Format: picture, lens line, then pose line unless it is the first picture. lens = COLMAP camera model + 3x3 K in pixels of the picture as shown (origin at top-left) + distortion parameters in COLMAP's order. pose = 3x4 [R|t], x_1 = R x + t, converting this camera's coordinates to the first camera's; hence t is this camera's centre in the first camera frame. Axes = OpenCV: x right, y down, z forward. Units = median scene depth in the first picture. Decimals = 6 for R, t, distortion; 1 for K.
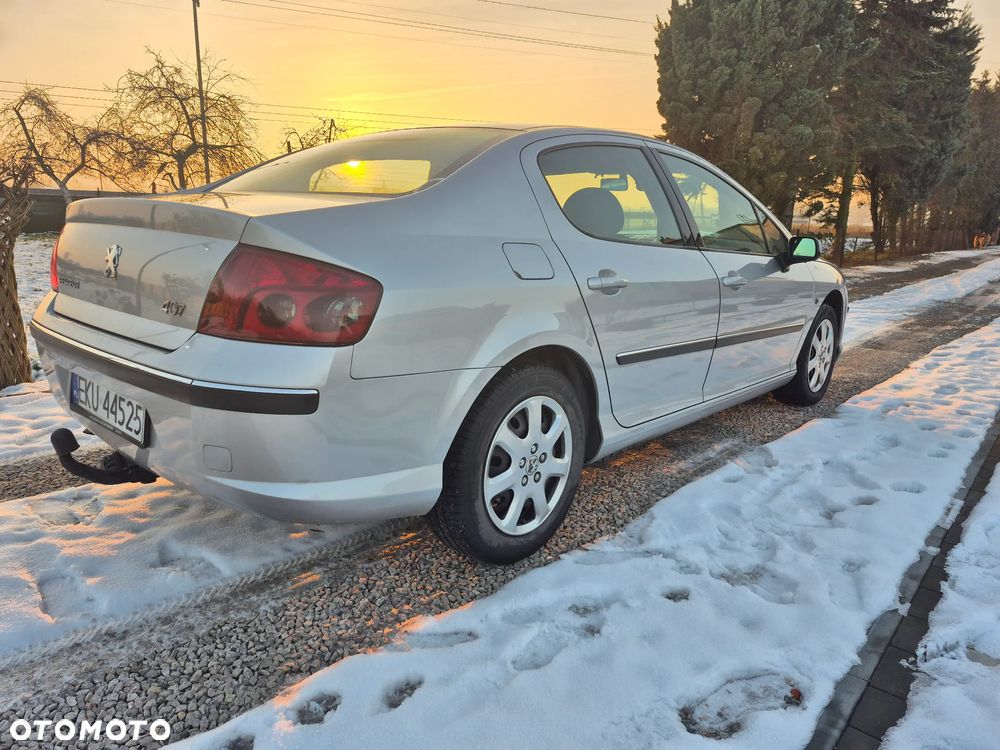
lens RADIAL K [[707.1, 0, 506.0], [0, 707.1, 338.5], [0, 0, 1]] dist [0.066503, -0.062177]
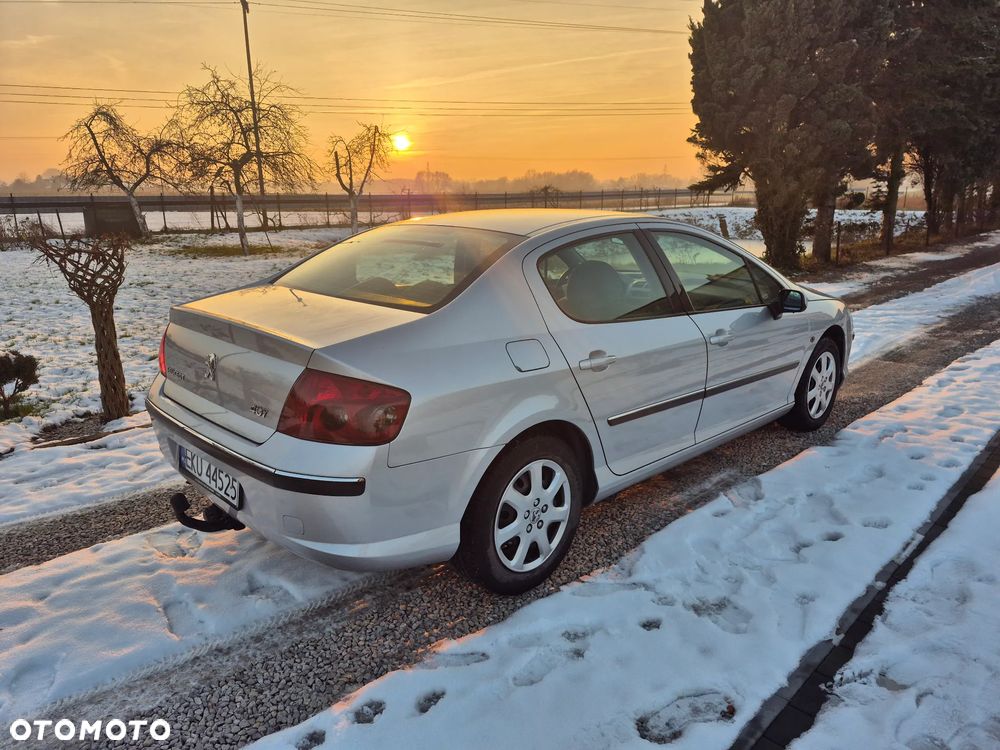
lens RADIAL K [[707.2, 0, 491.9], [0, 707.2, 335.0], [0, 0, 1]] dist [0.063642, -0.062872]
pose [[0.996293, -0.015751, -0.084565, 0.067898], [0.017472, 0.999654, 0.019644, -0.155490], [0.084227, -0.021049, 0.996224, -0.227296]]
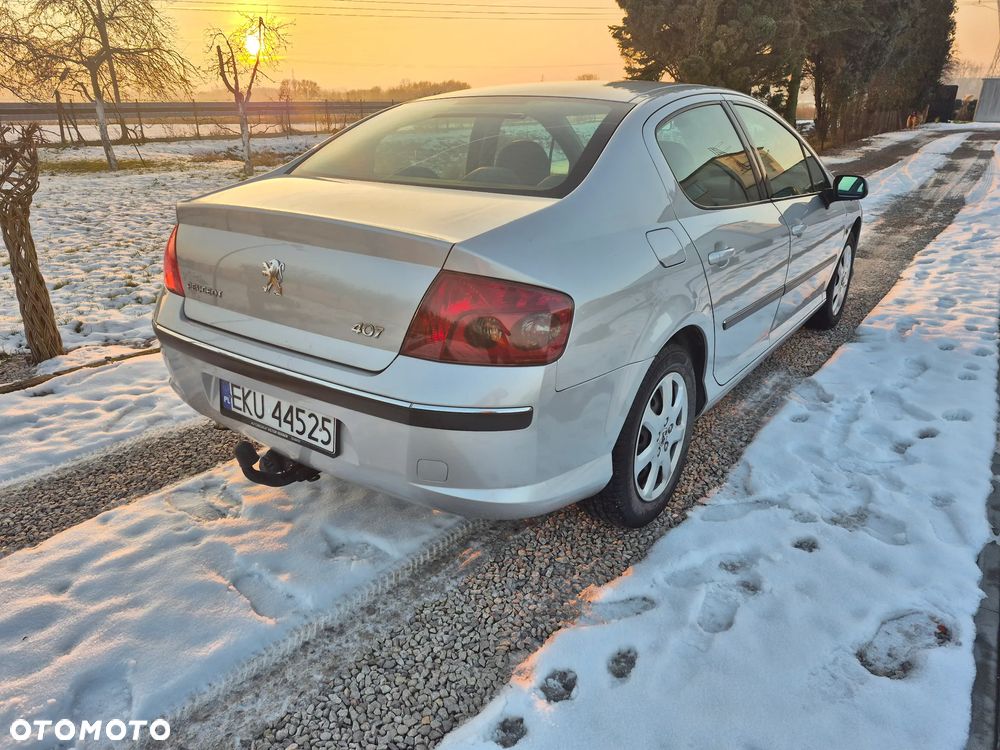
lens RADIAL K [[715.0, 0, 498.7], [0, 715.0, 341.2], [0, 0, 1]] dist [0.074424, -0.079720]
pose [[0.995352, -0.060799, 0.074692, -0.270704], [0.049497, 0.988222, 0.144803, -0.126777], [-0.082616, -0.140432, 0.986637, -0.029347]]
